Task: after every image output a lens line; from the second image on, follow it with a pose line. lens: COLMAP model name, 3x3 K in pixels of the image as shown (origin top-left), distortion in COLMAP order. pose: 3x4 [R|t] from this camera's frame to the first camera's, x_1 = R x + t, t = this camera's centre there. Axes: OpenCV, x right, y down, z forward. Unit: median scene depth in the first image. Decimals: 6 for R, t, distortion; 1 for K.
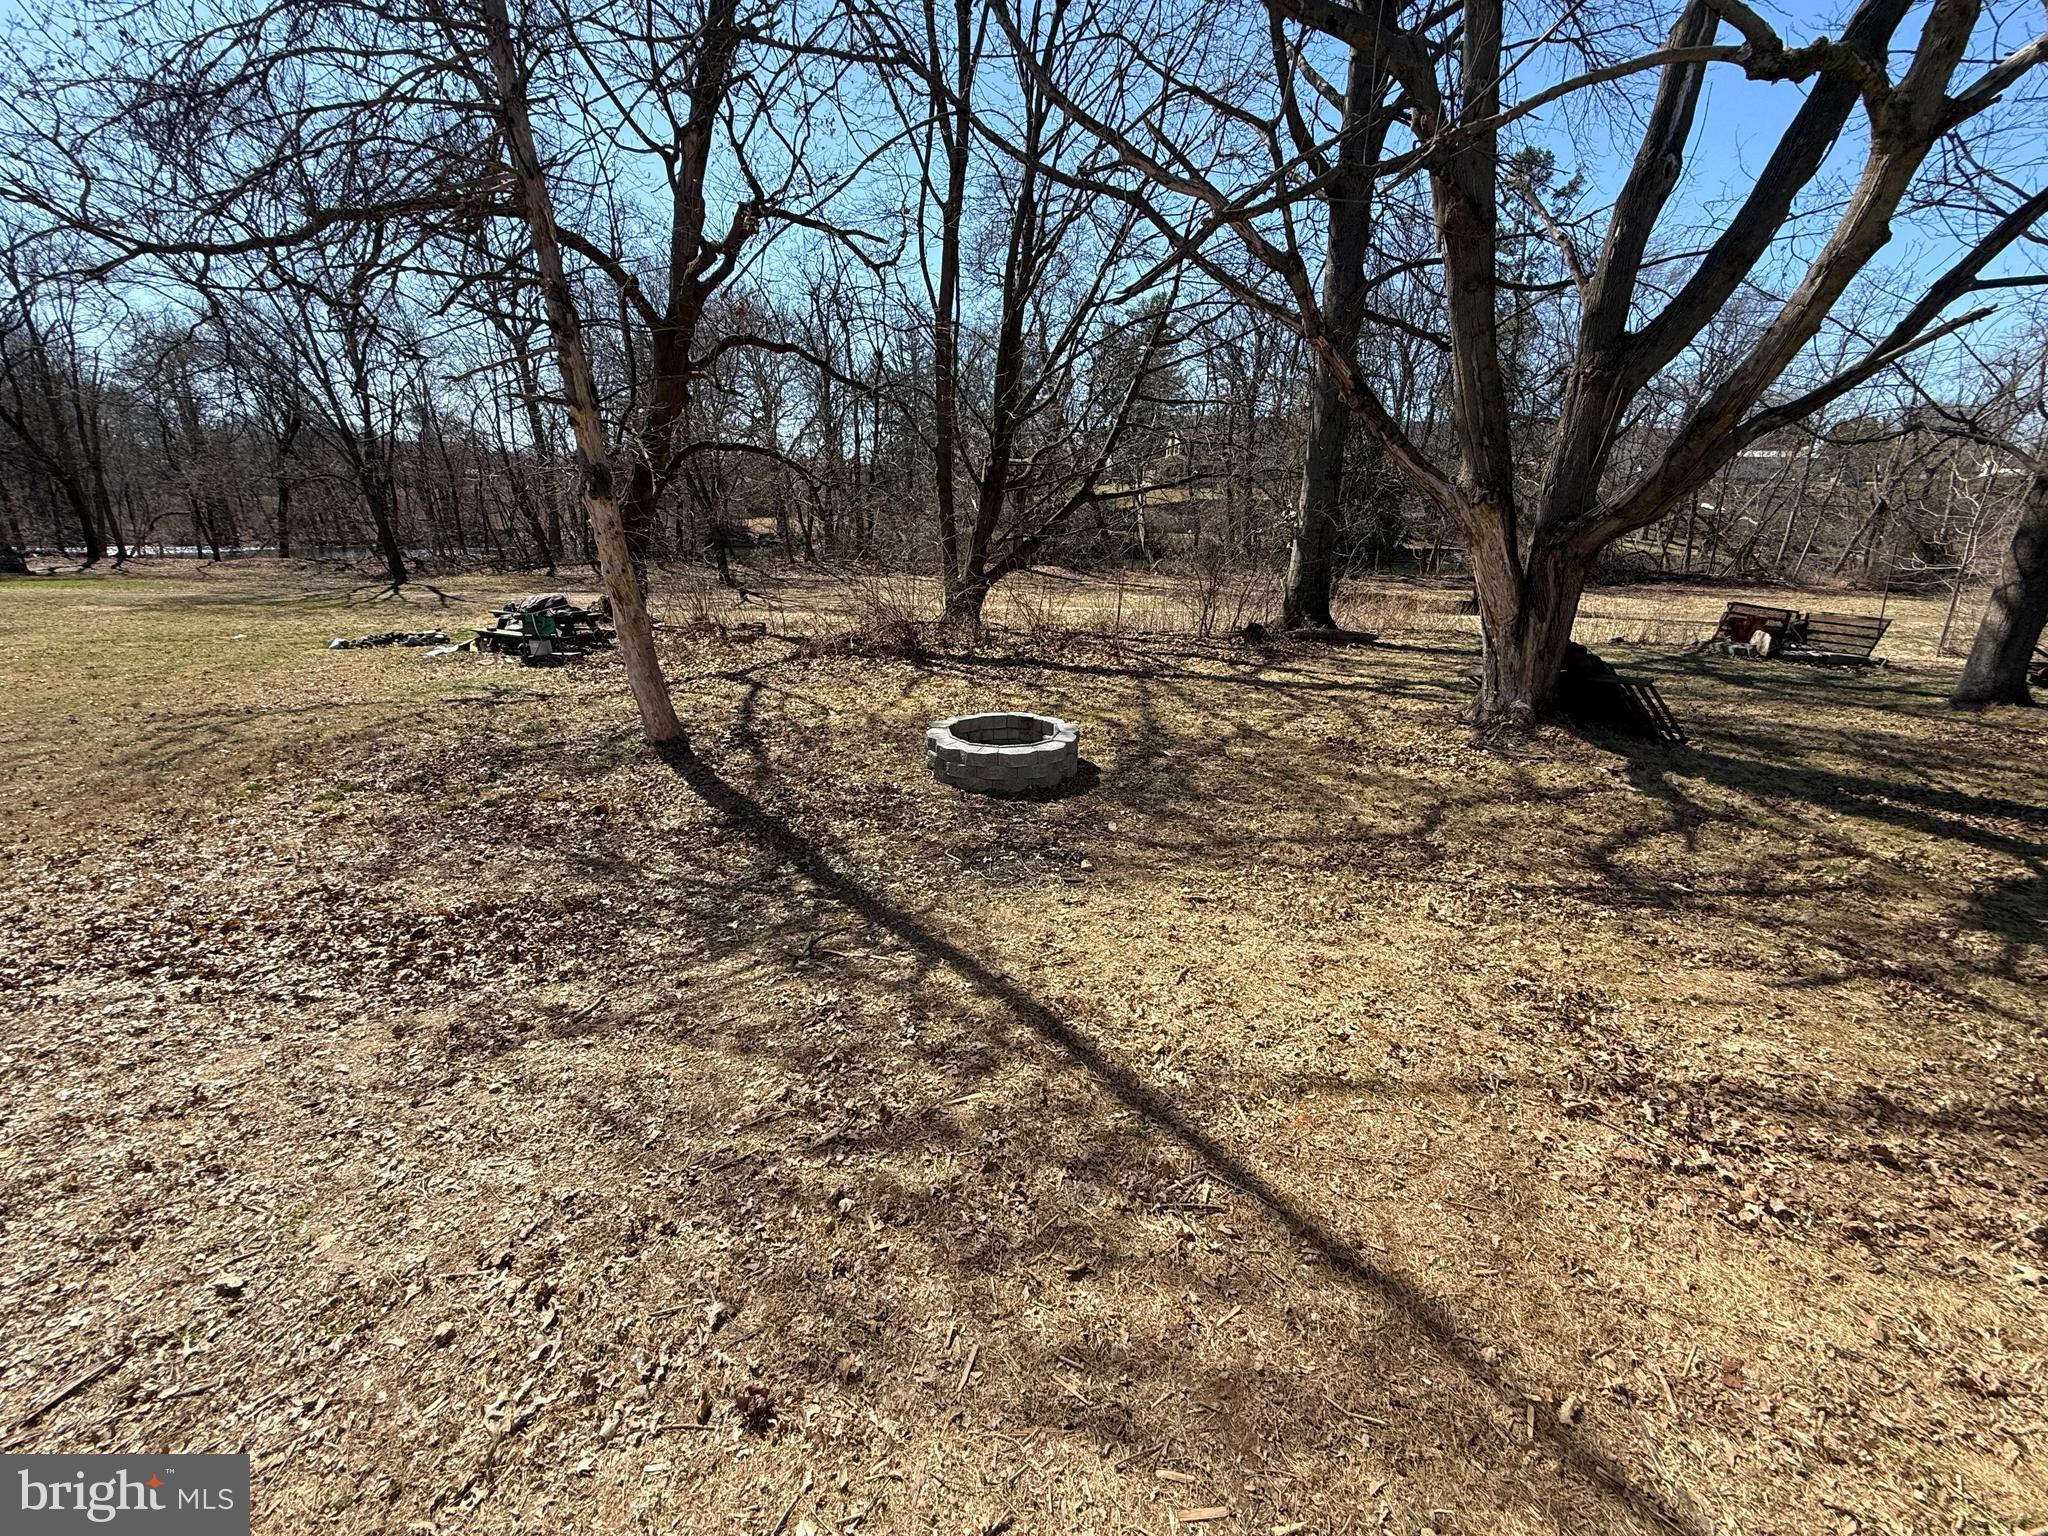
lens RADIAL K [[813.1, 0, 1018.1], [0, 813.1, 769.8], [0, 0, 1]] dist [0.000188, 0.000182]
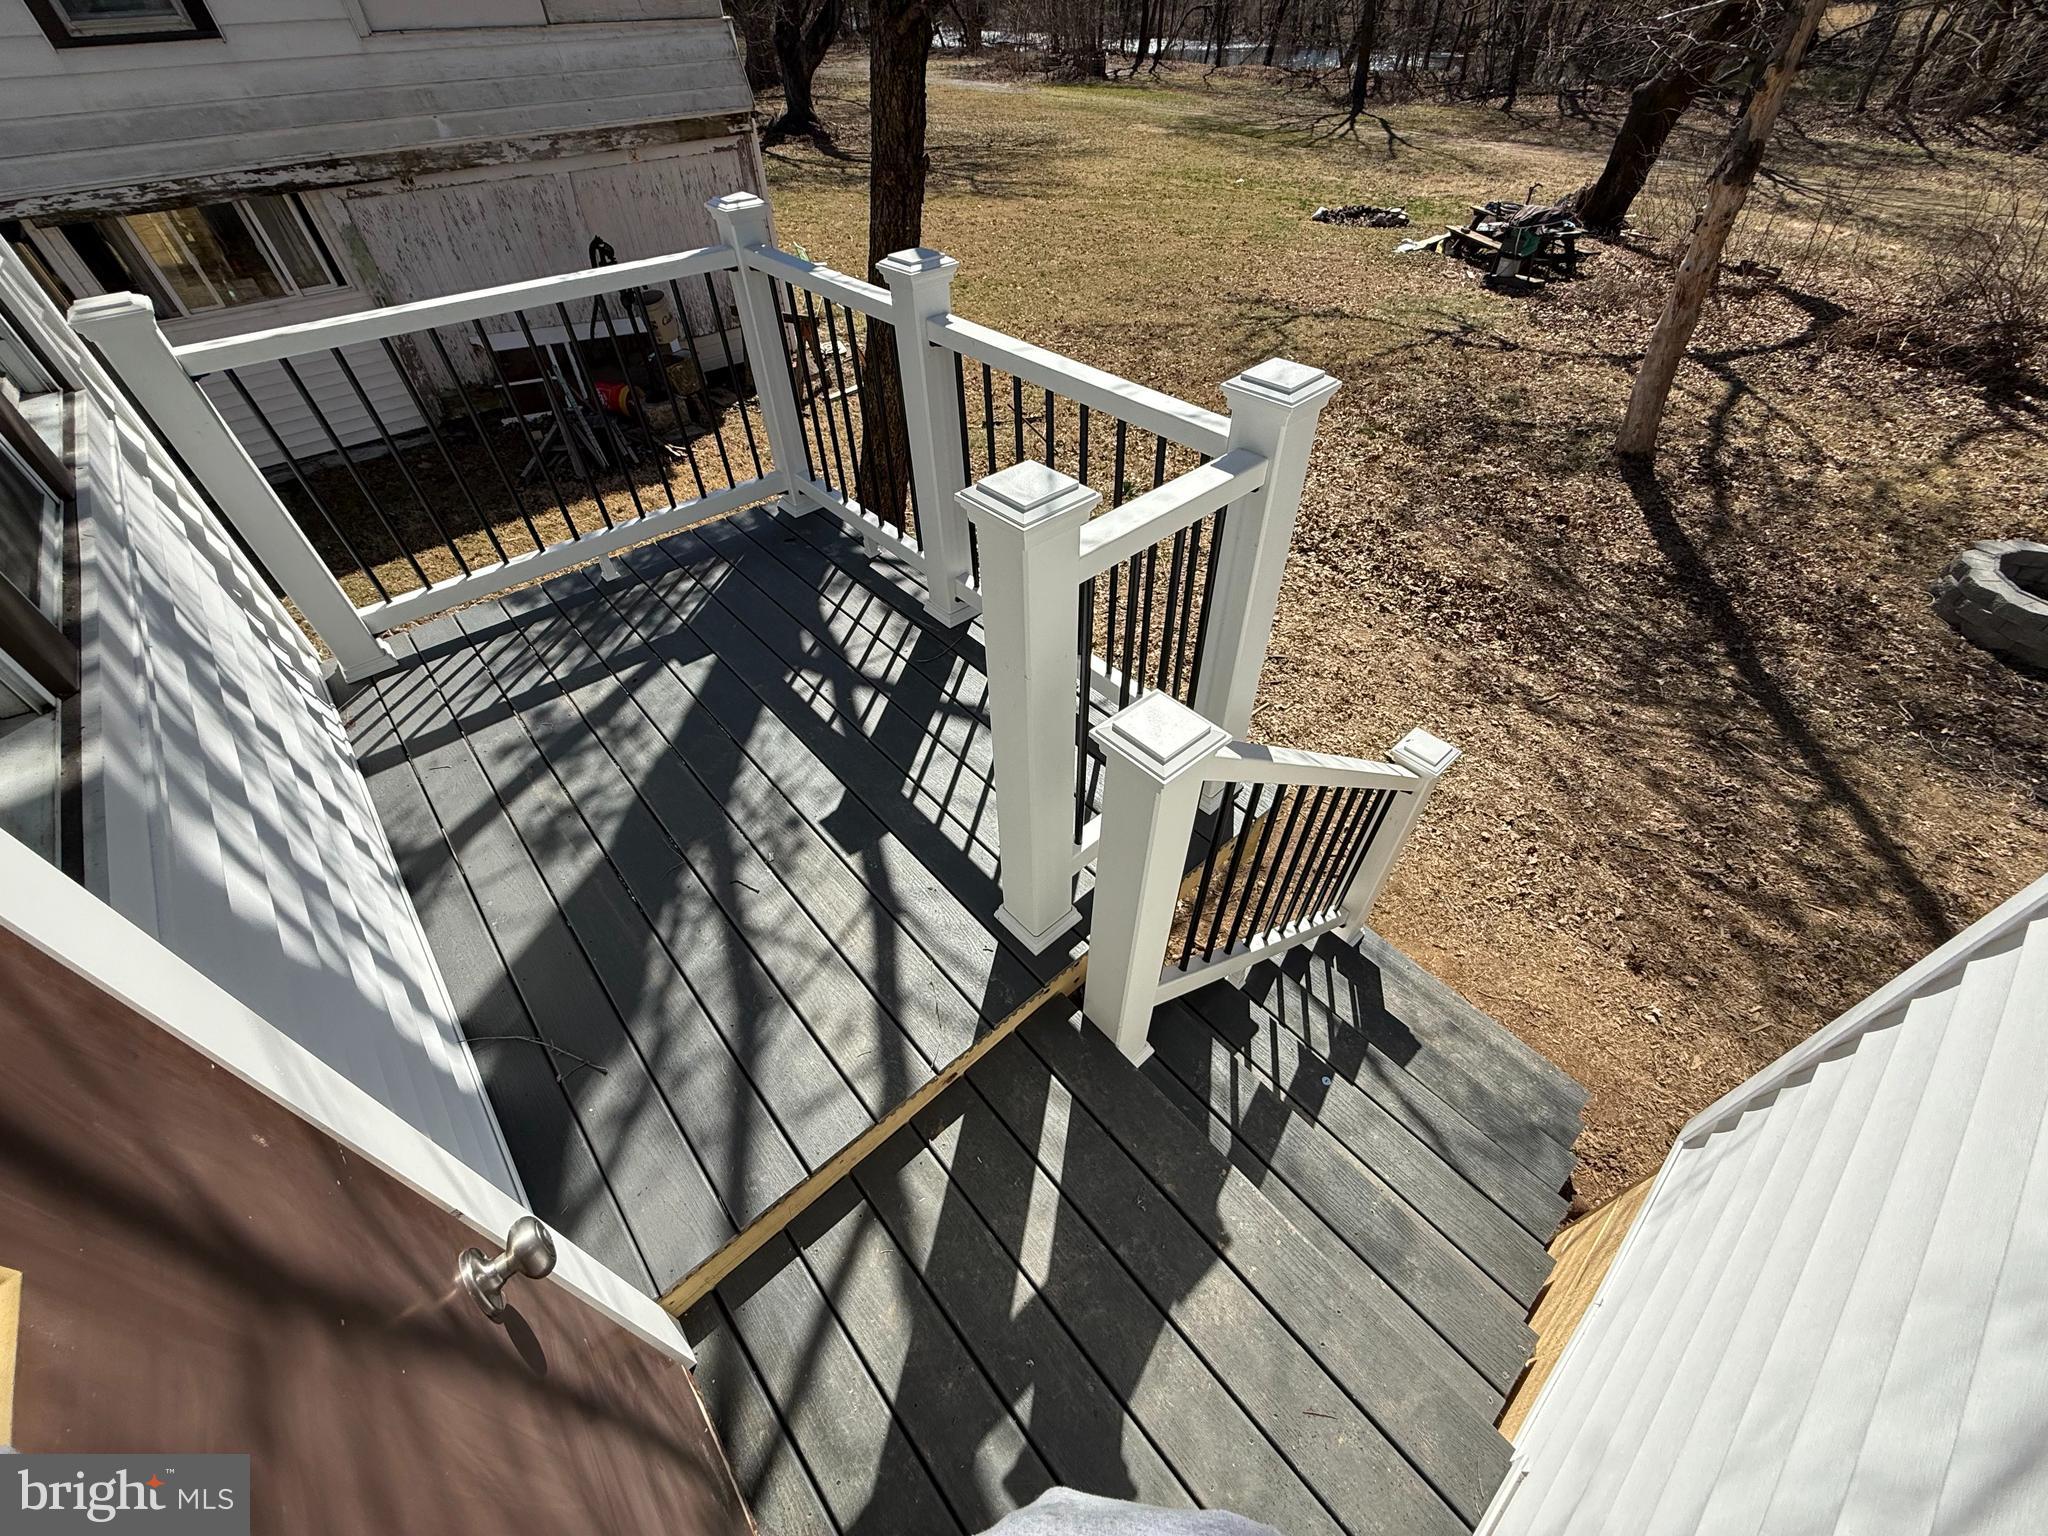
lens RADIAL K [[813.1, 0, 1018.1], [0, 813.1, 769.8], [0, 0, 1]] dist [0.000188, 0.000182]
pose [[0.601762, 0.549455, -0.579639, -0.109421], [-0.232656, 0.814871, 0.530902, -0.103657], [0.764038, -0.184620, 0.618193, -0.430651]]
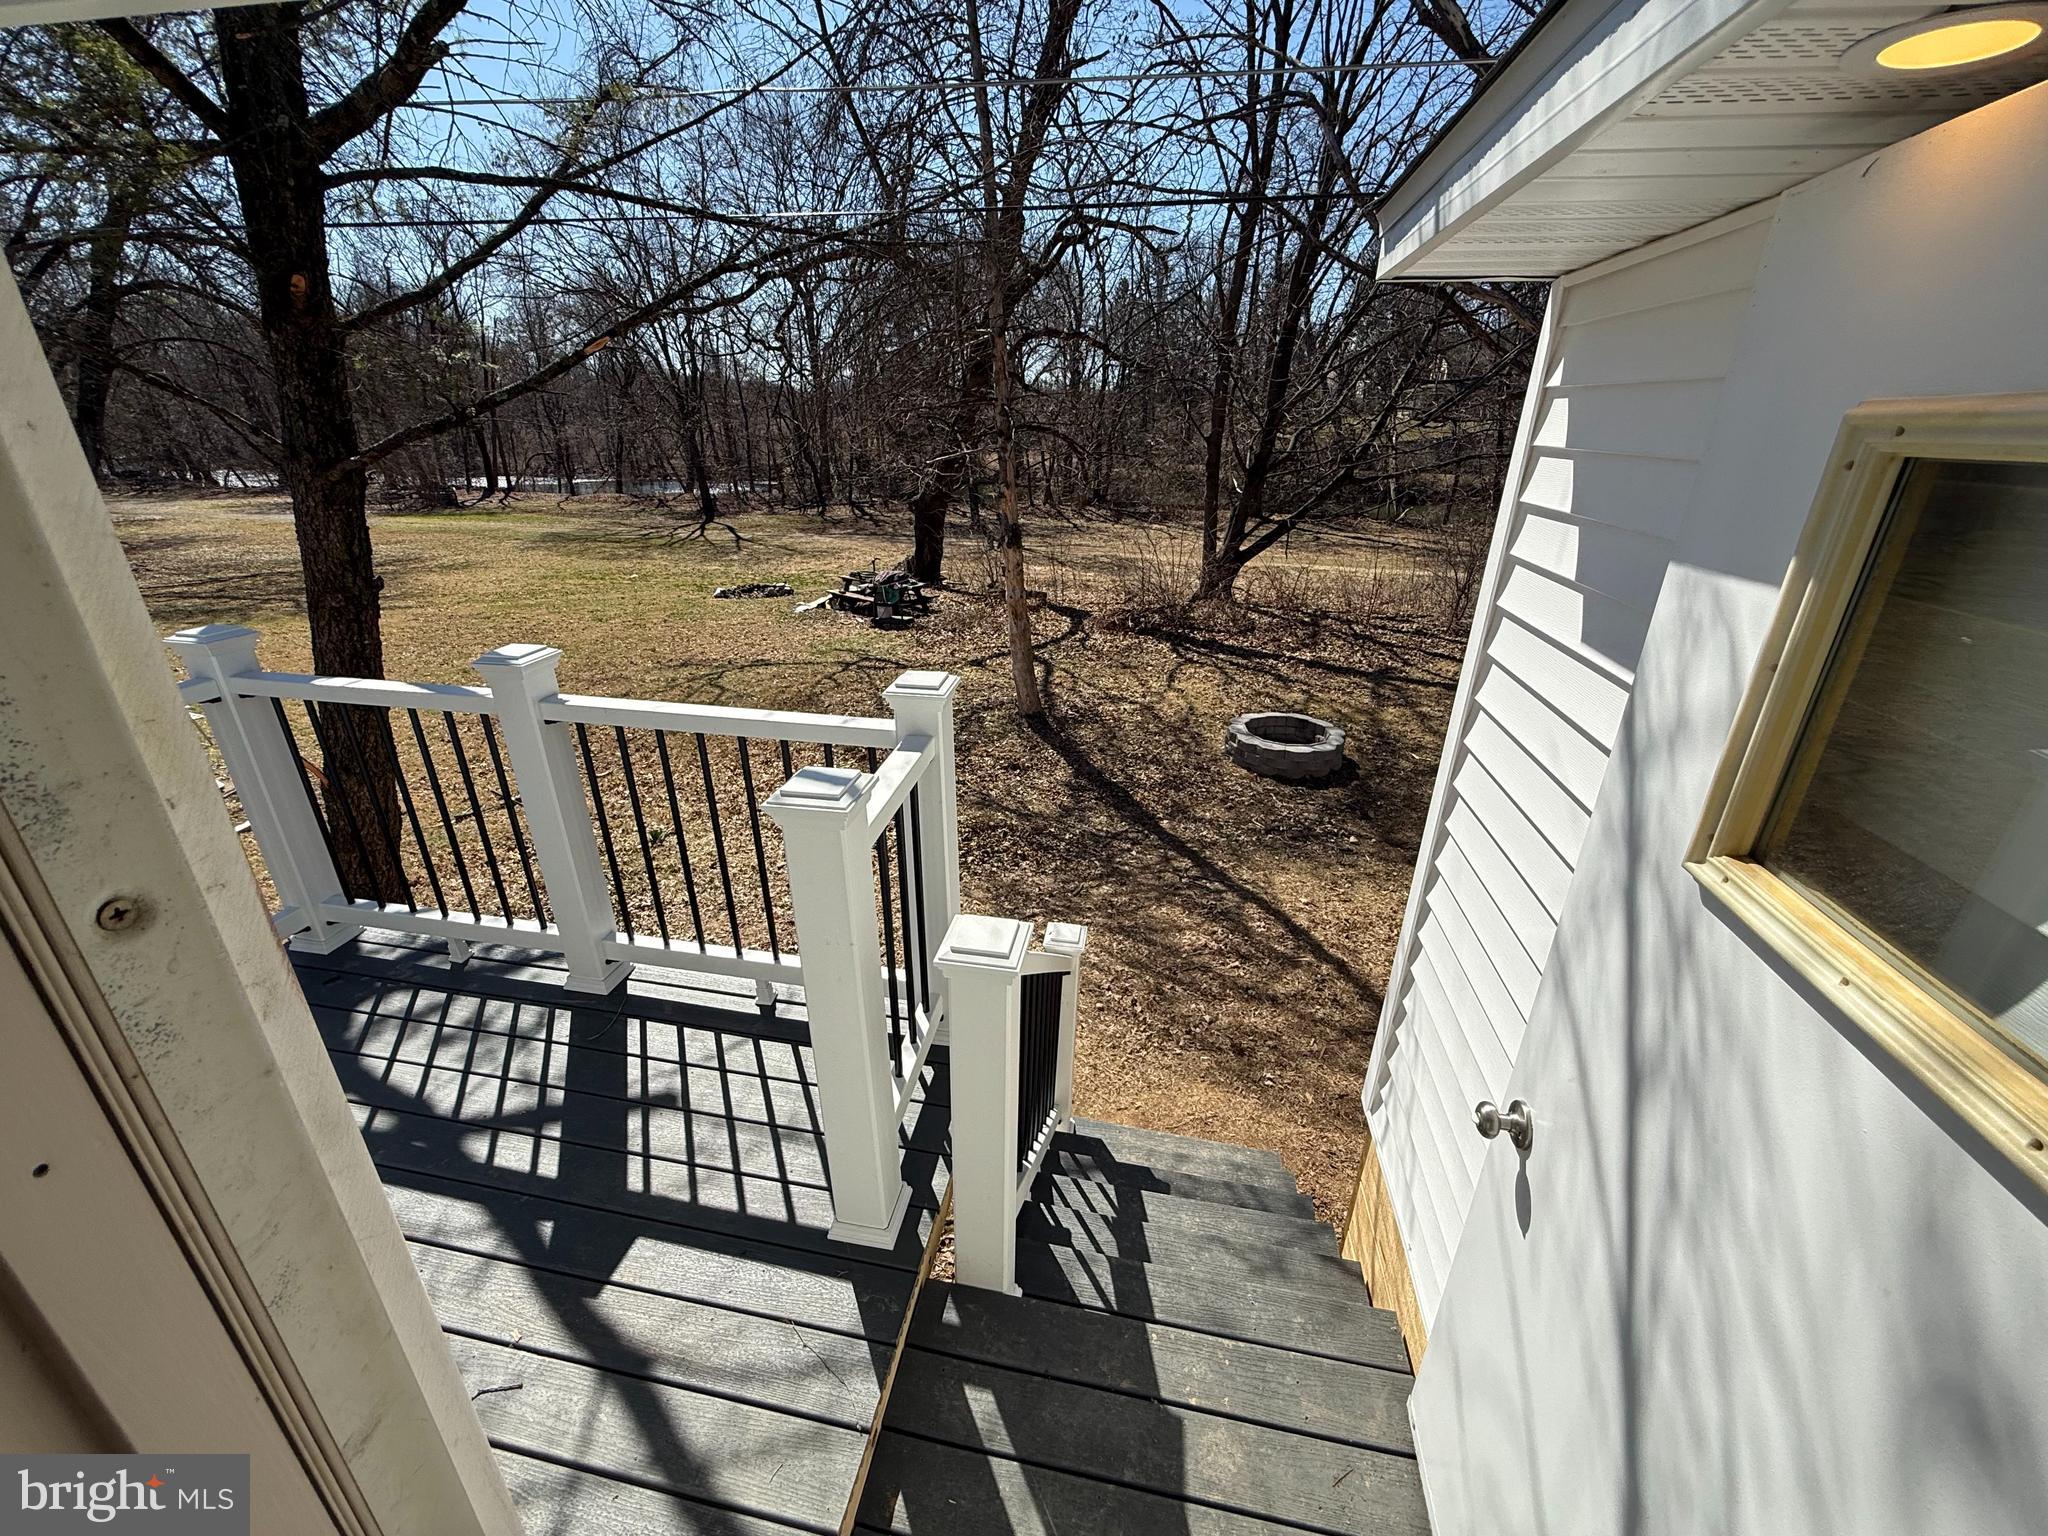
lens RADIAL K [[814.8, 0, 1017.1], [0, 814.8, 771.7], [0, 0, 1]] dist [0.004317, 0.000020]
pose [[0.966576, 0.096439, -0.237551, -0.152052], [-0.077128, 0.993013, 0.089307, -0.083016], [0.244504, -0.068001, 0.967261, -0.516143]]
